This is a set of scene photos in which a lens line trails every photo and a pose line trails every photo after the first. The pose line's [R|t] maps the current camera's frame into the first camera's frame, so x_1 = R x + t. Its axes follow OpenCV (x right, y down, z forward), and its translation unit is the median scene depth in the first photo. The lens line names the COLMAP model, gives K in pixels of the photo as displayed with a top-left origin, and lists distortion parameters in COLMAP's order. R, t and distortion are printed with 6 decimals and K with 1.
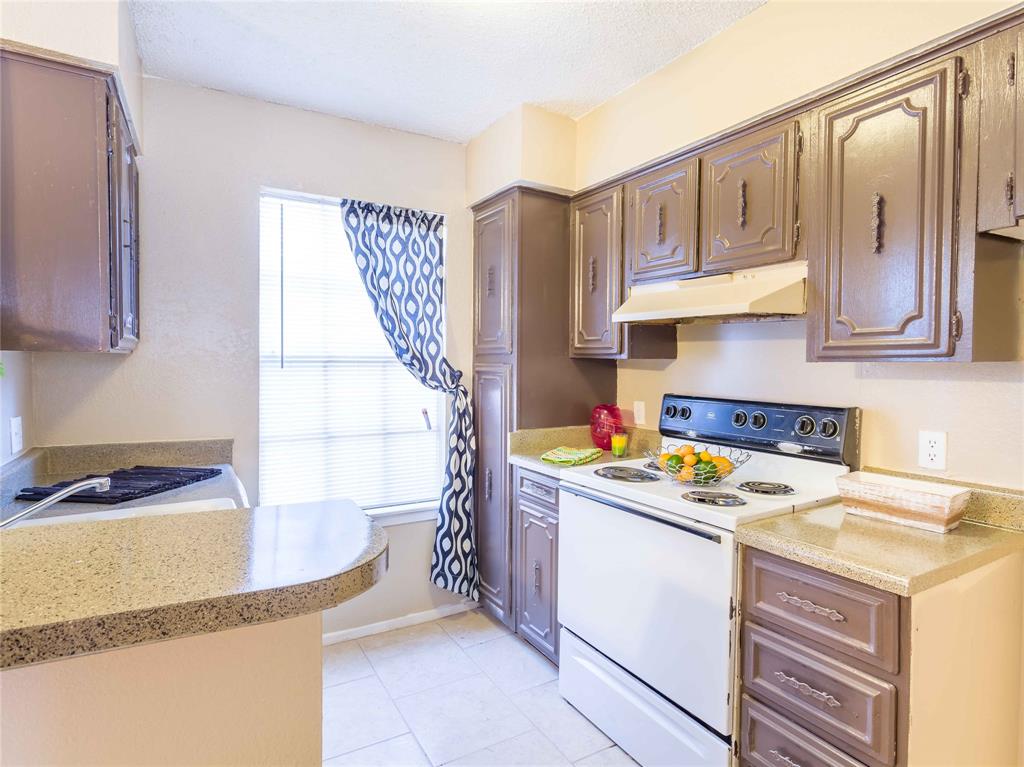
lens RADIAL K [[566.7, 0, 512.0], [0, 566.7, 383.5], [0, 0, 1]] dist [-0.003344, -0.000603]
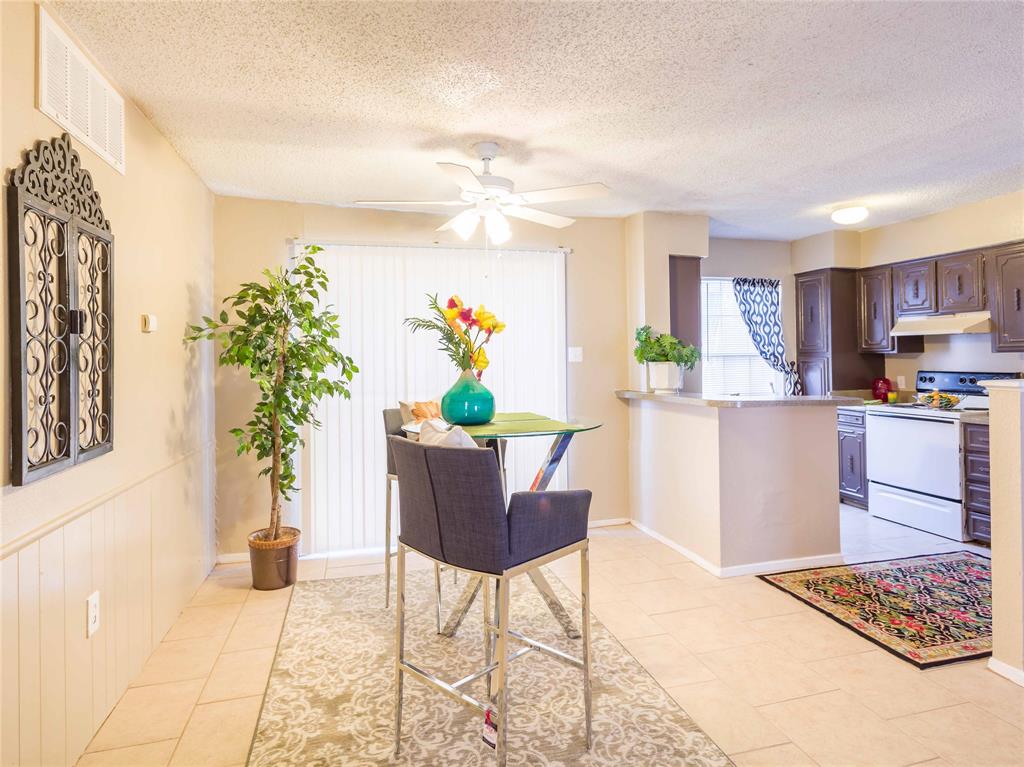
lens RADIAL K [[613.3, 0, 517.8], [0, 613.3, 353.8], [0, 0, 1]] dist [-0.001195, 0.000637]
pose [[0.966316, -0.020633, -0.256528, -0.501031], [0.007531, 0.998621, -0.051952, 0.057210], [0.257247, 0.048270, 0.965139, -1.342794]]
